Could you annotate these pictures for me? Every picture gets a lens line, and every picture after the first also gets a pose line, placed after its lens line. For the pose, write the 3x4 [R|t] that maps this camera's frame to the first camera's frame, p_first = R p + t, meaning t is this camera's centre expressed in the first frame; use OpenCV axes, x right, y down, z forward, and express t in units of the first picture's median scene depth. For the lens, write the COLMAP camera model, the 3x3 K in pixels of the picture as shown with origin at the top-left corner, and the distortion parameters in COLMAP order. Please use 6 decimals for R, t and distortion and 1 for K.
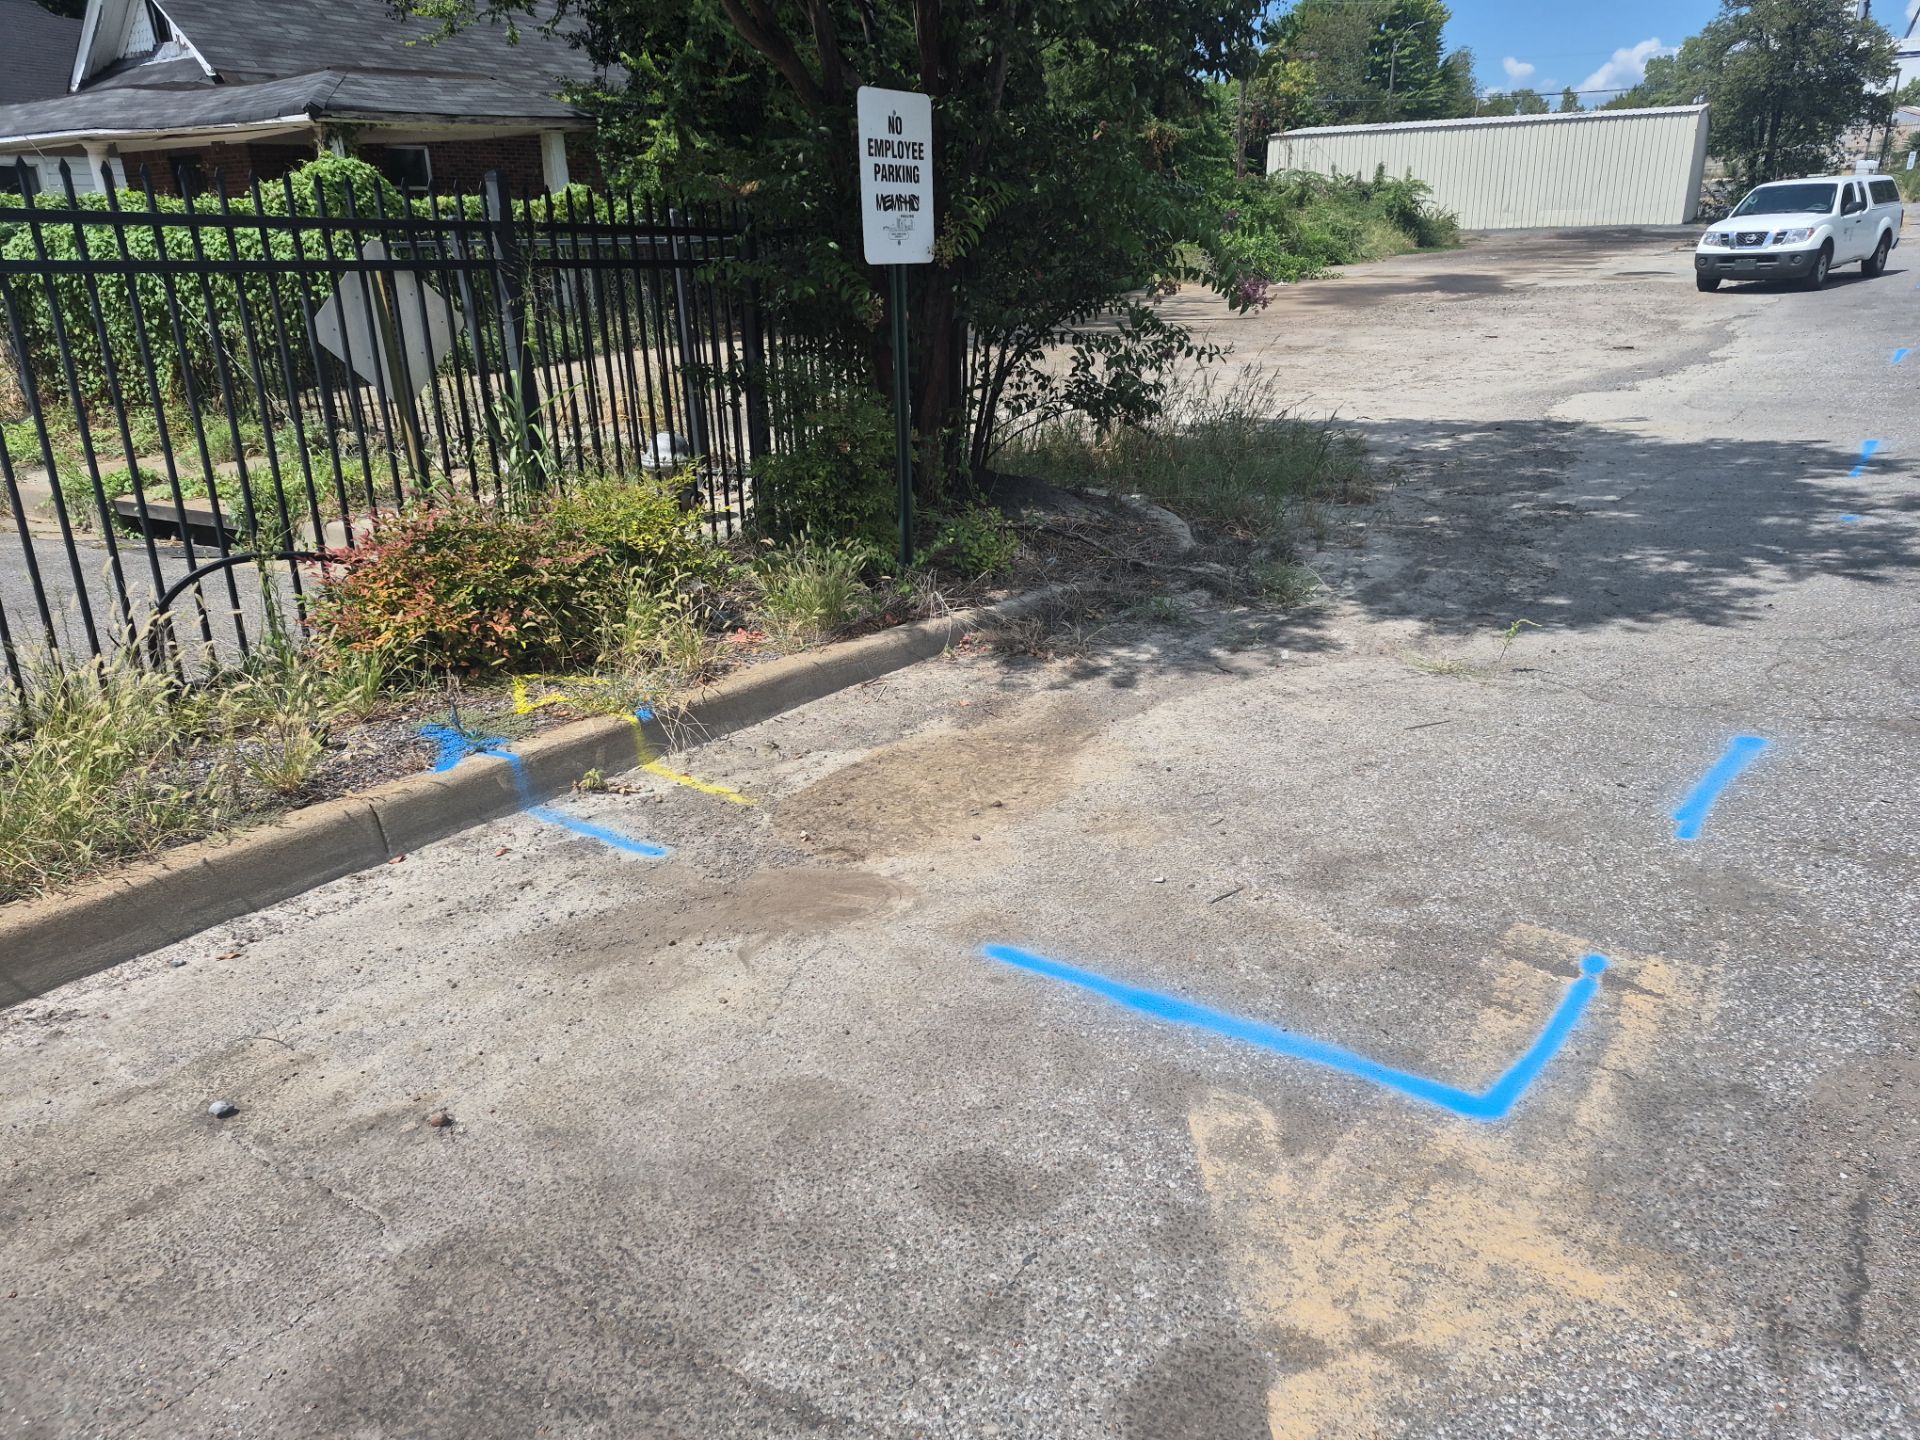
lens RADIAL K [[1786.1, 0, 1105.3], [0, 1786.1, 853.1], [0, 0, 1]] dist [0.153549, -0.243262]
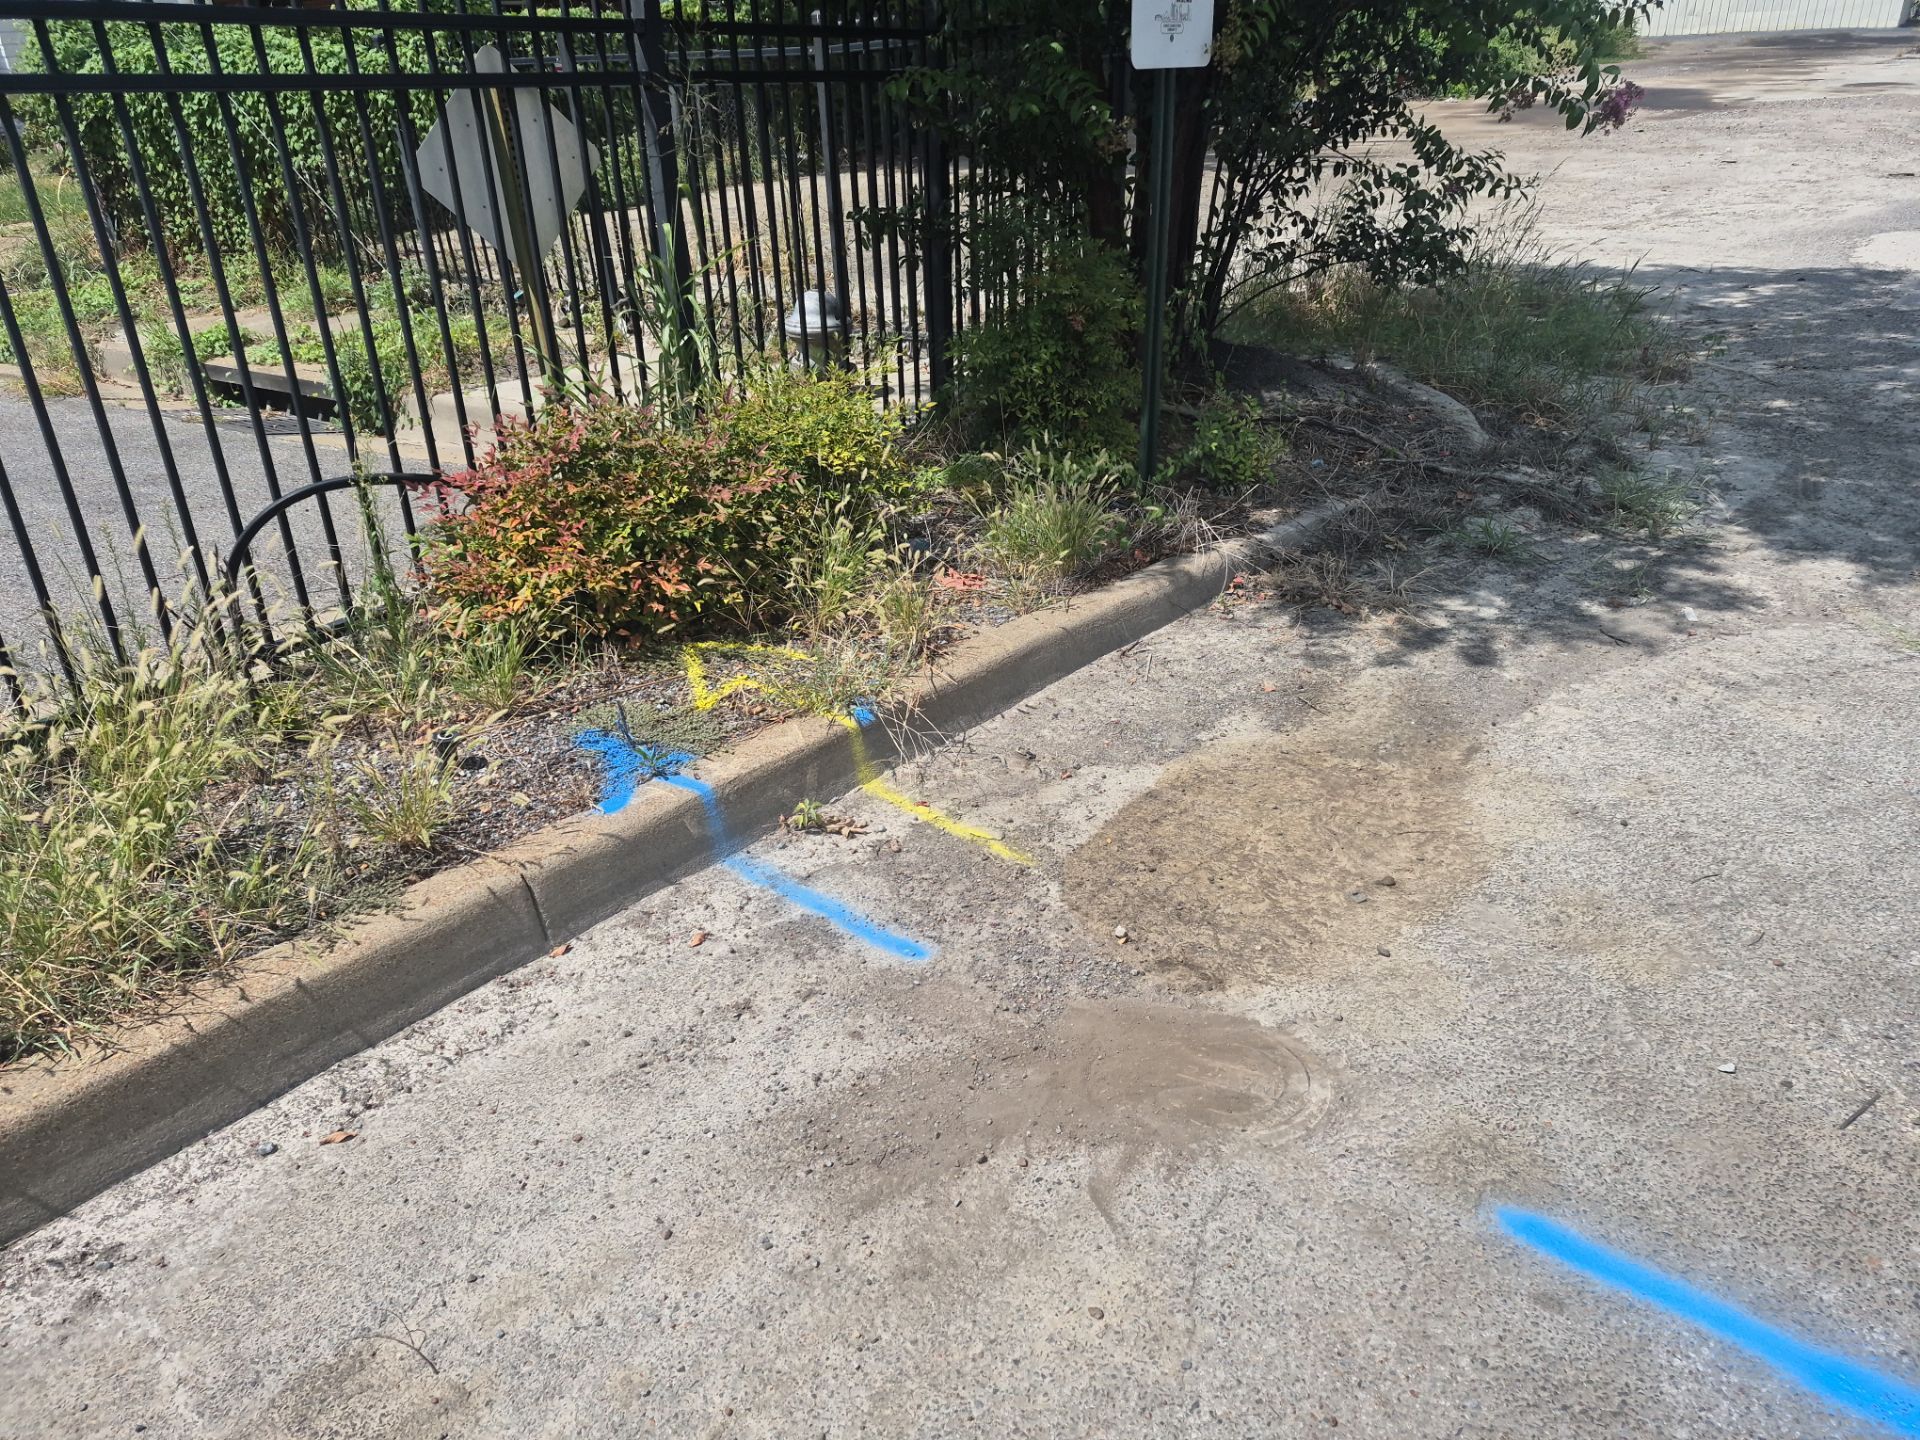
lens RADIAL K [[1444.1, 0, 959.7], [0, 1444.1, 820.8], [0, 0, 1]] dist [0.111632, -0.163394]
pose [[0.998054, 0.022472, -0.058170, -0.169541], [-0.013714, 0.989072, 0.146797, -0.114947], [0.060833, -0.145713, 0.987455, 0.380341]]
